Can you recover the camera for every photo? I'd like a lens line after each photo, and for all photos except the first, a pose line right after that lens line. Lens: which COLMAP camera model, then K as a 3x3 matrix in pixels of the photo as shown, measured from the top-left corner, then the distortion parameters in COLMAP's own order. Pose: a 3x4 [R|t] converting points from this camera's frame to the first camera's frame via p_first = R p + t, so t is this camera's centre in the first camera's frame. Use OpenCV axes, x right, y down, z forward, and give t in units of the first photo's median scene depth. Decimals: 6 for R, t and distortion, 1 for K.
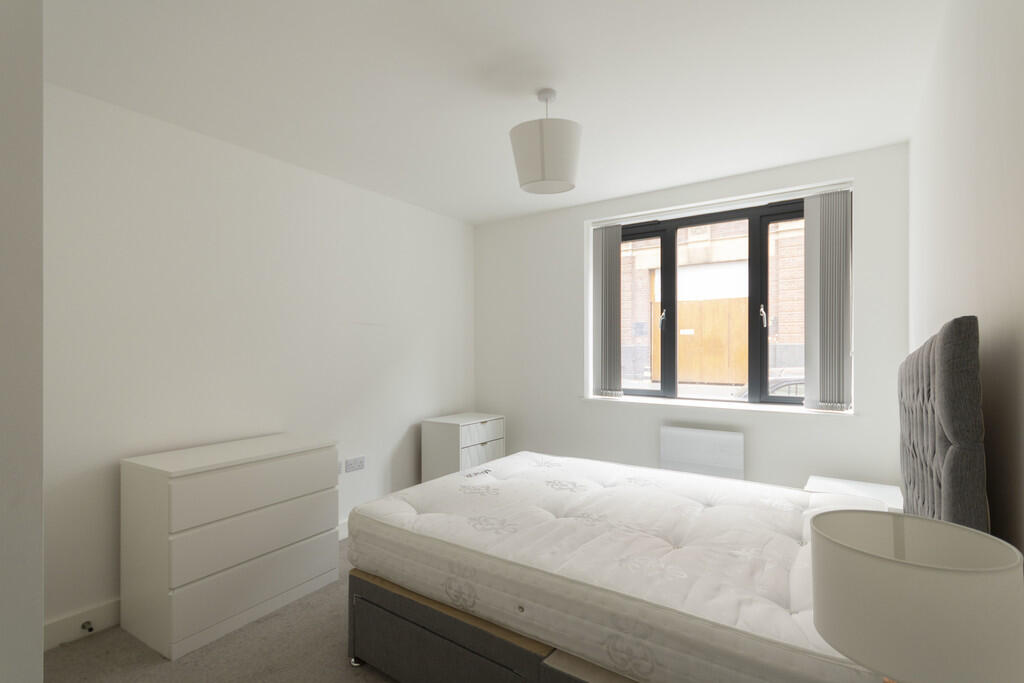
lens RADIAL K [[477.8, 0, 512.2], [0, 477.8, 347.5], [0, 0, 1]] dist [0.002885, 0.000147]
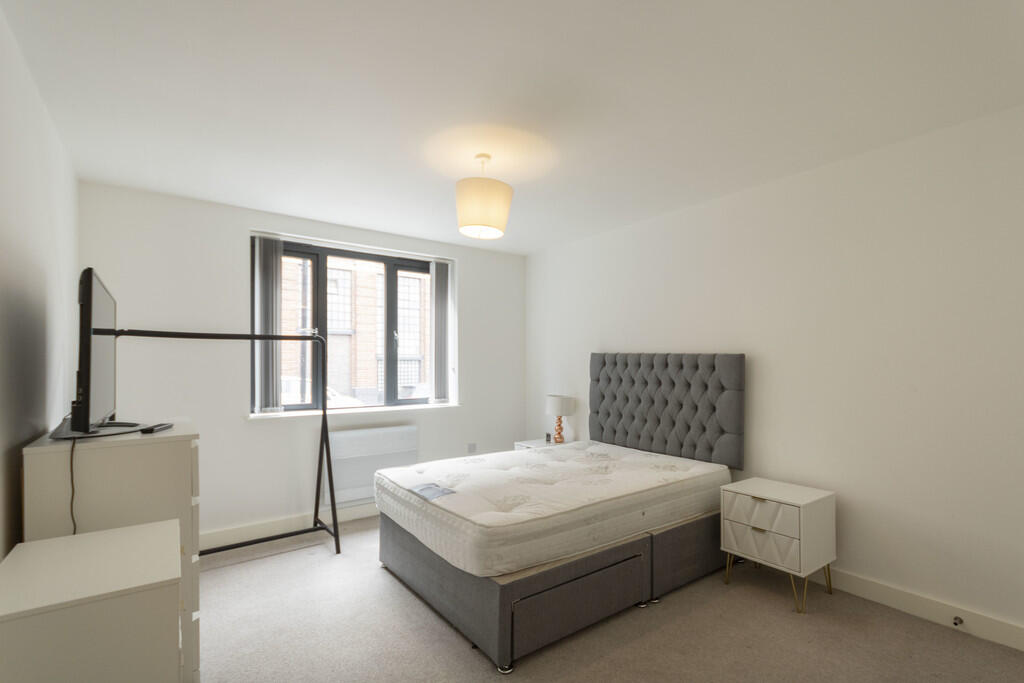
lens RADIAL K [[477.8, 0, 512.5], [0, 477.8, 349.5], [0, 0, 1]] dist [0.002885, 0.000147]
pose [[0.374995, 0.020454, 0.926801, -0.515285], [-0.011093, 0.999784, -0.017577, -0.015774], [-0.926960, -0.003690, 0.375141, 0.183833]]
